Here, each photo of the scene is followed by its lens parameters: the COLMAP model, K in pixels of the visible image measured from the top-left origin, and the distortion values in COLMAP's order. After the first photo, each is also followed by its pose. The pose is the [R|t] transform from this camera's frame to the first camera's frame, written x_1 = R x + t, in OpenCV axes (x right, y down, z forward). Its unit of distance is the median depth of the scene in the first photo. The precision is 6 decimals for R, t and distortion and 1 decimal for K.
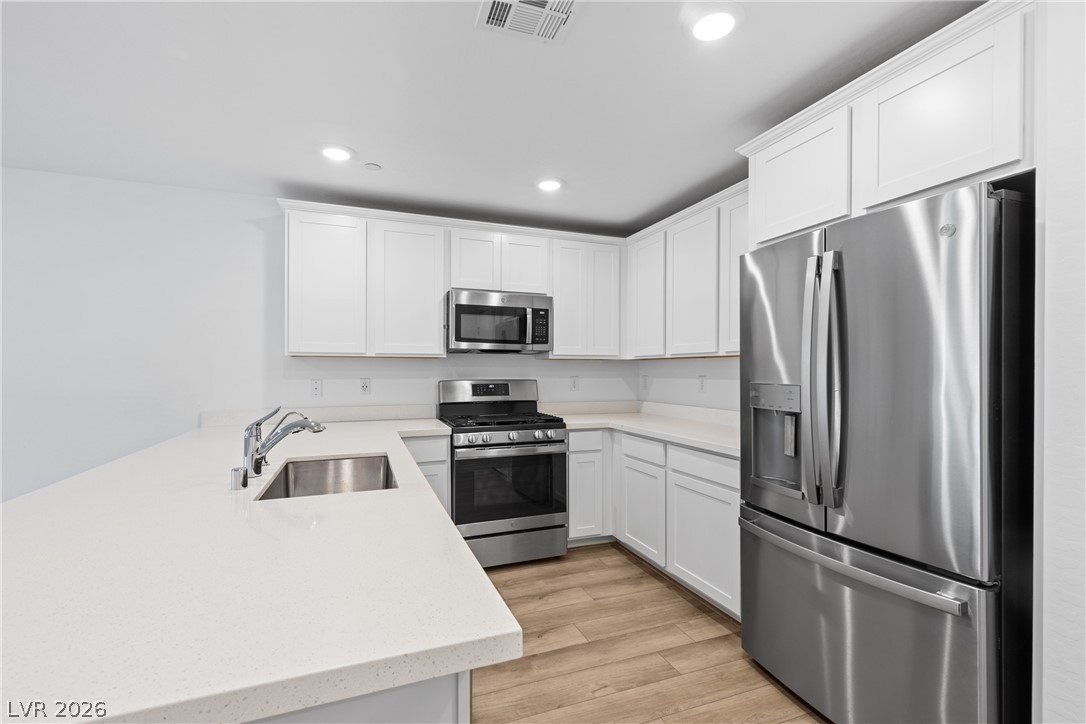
lens RADIAL K [[491.0, 0, 543.8], [0, 491.0, 371.7], [0, 0, 1]] dist [0.011284, -0.003201]
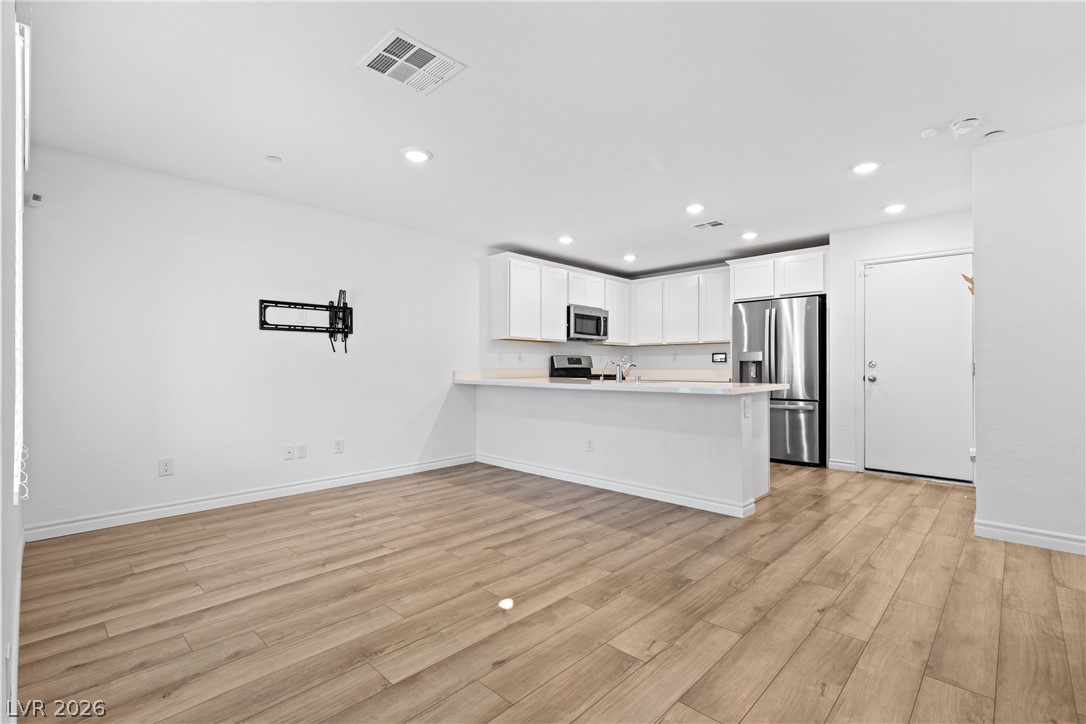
lens RADIAL K [[491.0, 0, 547.7], [0, 491.0, 366.9], [0, 0, 1]] dist [0.011284, -0.003201]
pose [[0.904178, -0.000607, 0.427156, -1.006748], [0.001148, 0.999999, -0.001008, 0.062583], [-0.427155, 0.001402, 0.904177, -0.595685]]
